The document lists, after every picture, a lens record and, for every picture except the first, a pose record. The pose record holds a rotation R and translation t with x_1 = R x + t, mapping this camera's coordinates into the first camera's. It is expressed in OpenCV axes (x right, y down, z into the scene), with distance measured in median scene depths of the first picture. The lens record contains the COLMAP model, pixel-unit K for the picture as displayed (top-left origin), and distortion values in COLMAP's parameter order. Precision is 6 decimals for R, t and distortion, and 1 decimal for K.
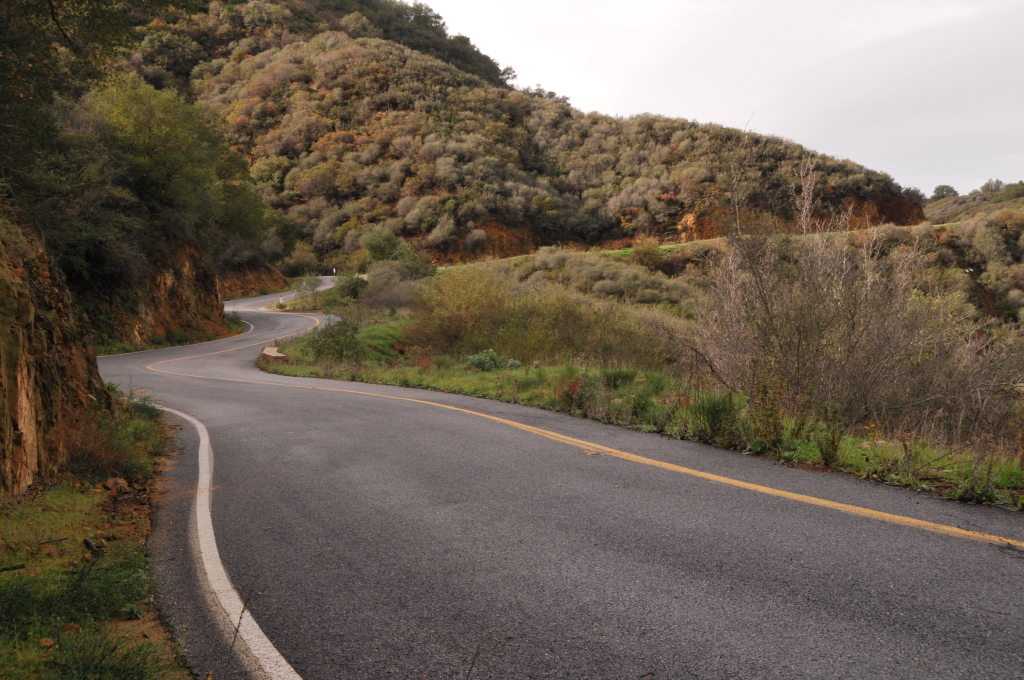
lens RADIAL K [[1375.1, 0, 512.0], [0, 1375.1, 340.0], [0, 0, 1]] dist [0.134110, 0.048000]
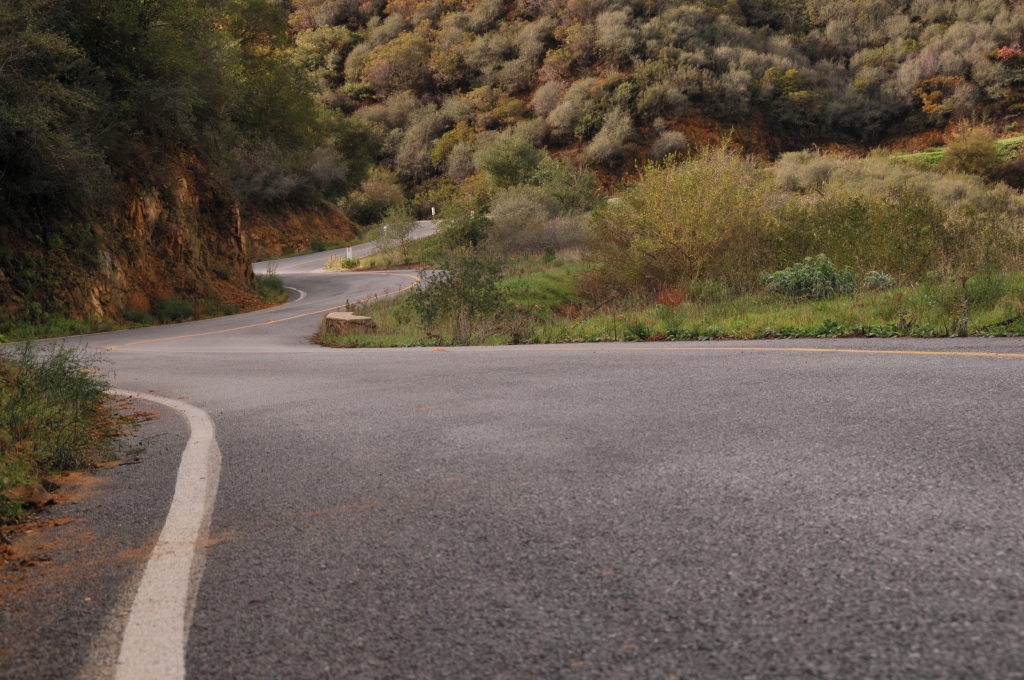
lens RADIAL K [[2088.8, 0, 512.0], [0, 2088.8, 340.0], [0, 0, 1]] dist [0.387356, 0.112406]
pose [[0.995609, -0.039972, -0.084644, -0.020353], [0.039530, 0.999195, -0.006895, 0.012354], [0.084852, 0.003518, 0.996387, 0.100289]]
